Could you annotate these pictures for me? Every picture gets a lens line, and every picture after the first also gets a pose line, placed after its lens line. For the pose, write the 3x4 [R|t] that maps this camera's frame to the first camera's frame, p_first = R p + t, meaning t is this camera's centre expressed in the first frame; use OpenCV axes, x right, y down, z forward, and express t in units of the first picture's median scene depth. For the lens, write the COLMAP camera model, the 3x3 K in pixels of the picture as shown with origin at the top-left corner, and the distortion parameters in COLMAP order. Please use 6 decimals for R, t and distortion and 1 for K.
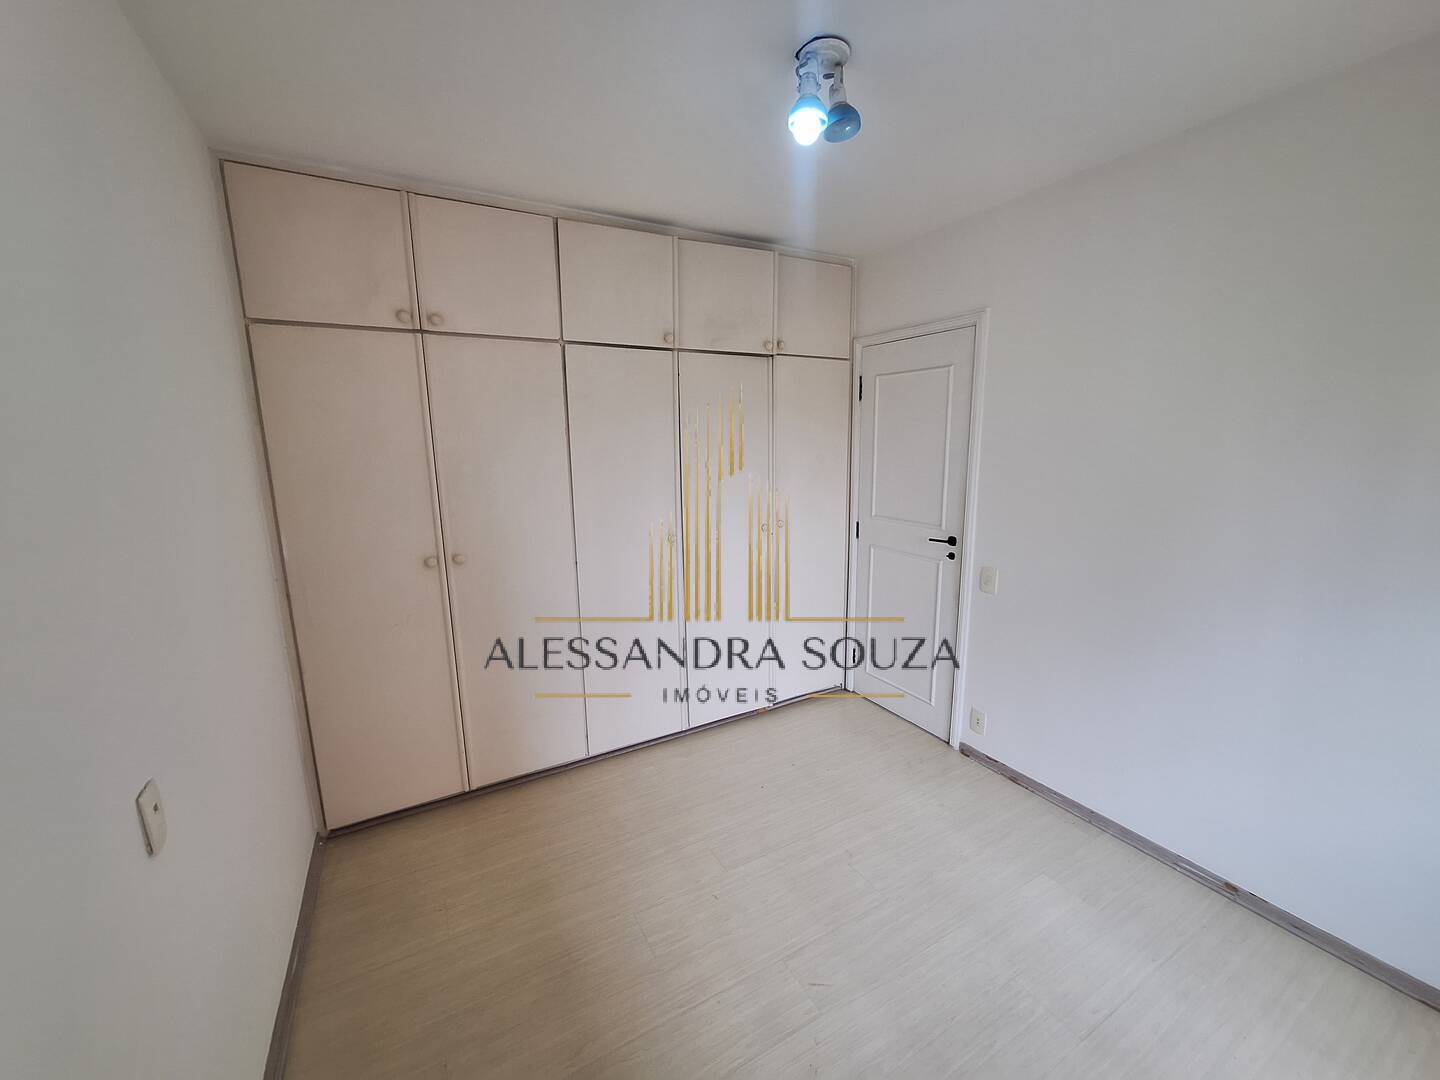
lens RADIAL K [[562.4, 0, 719.1], [0, 562.4, 538.1], [0, 0, 1]] dist [-0.010263, 0.002397]
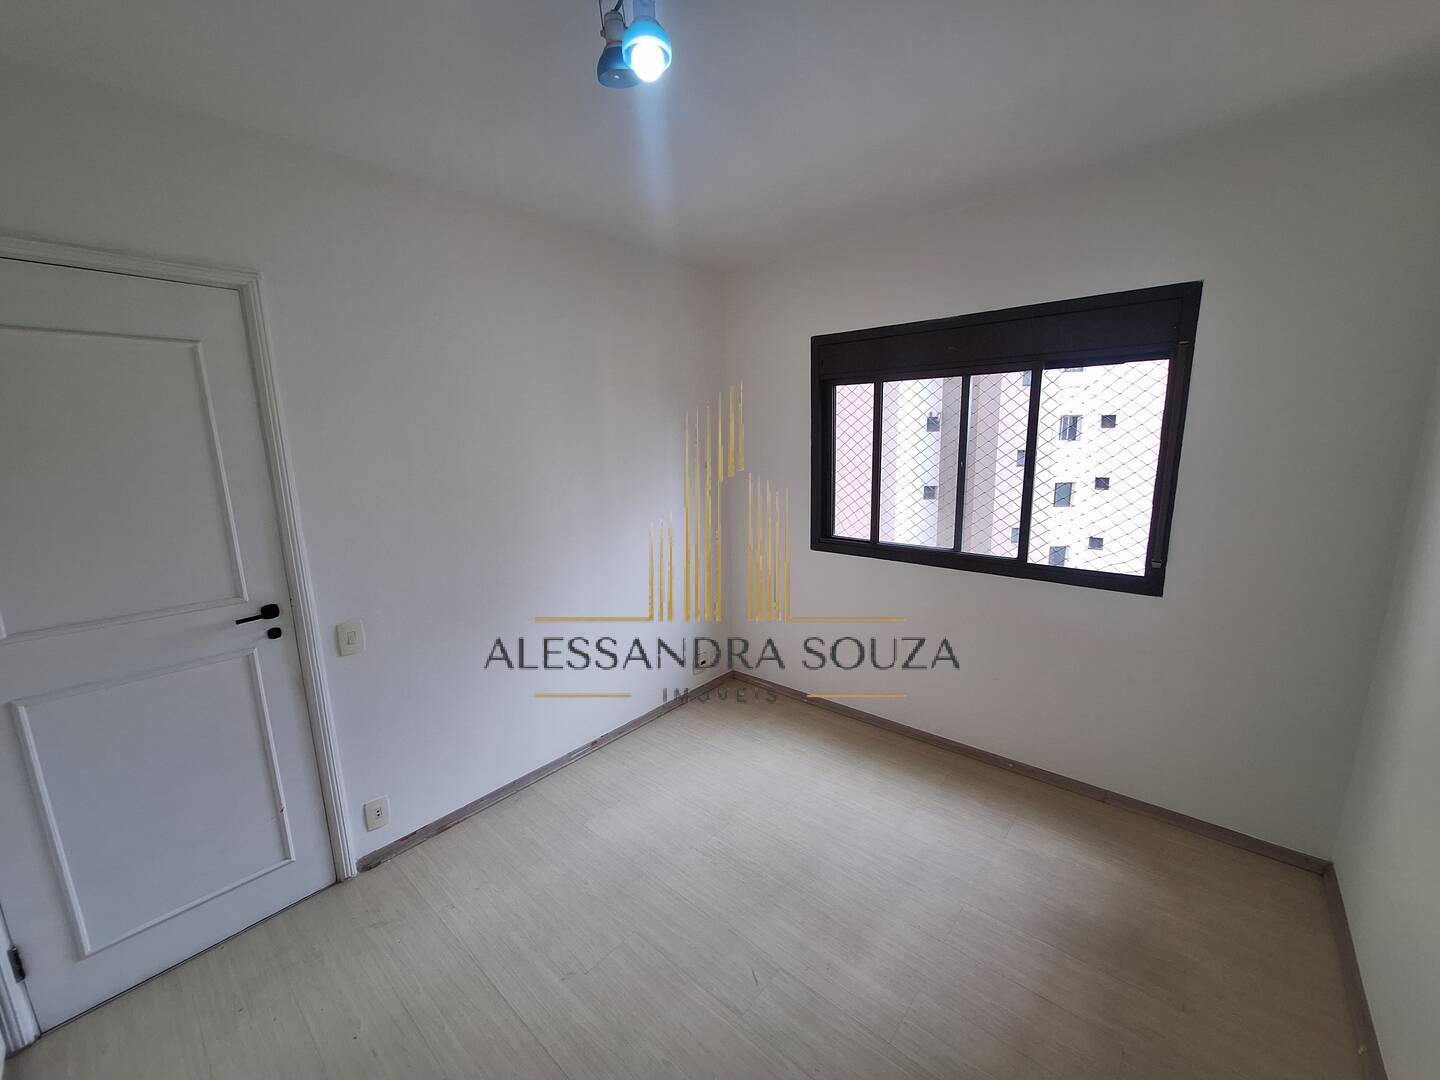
lens RADIAL K [[562.4, 0, 732.0], [0, 562.4, 541.9], [0, 0, 1]] dist [-0.010263, 0.002397]
pose [[-0.338249, -0.155760, 0.928077, -0.391614], [0.191694, 0.954125, 0.229997, -0.127069], [-0.921326, 0.255703, -0.292873, 0.699358]]
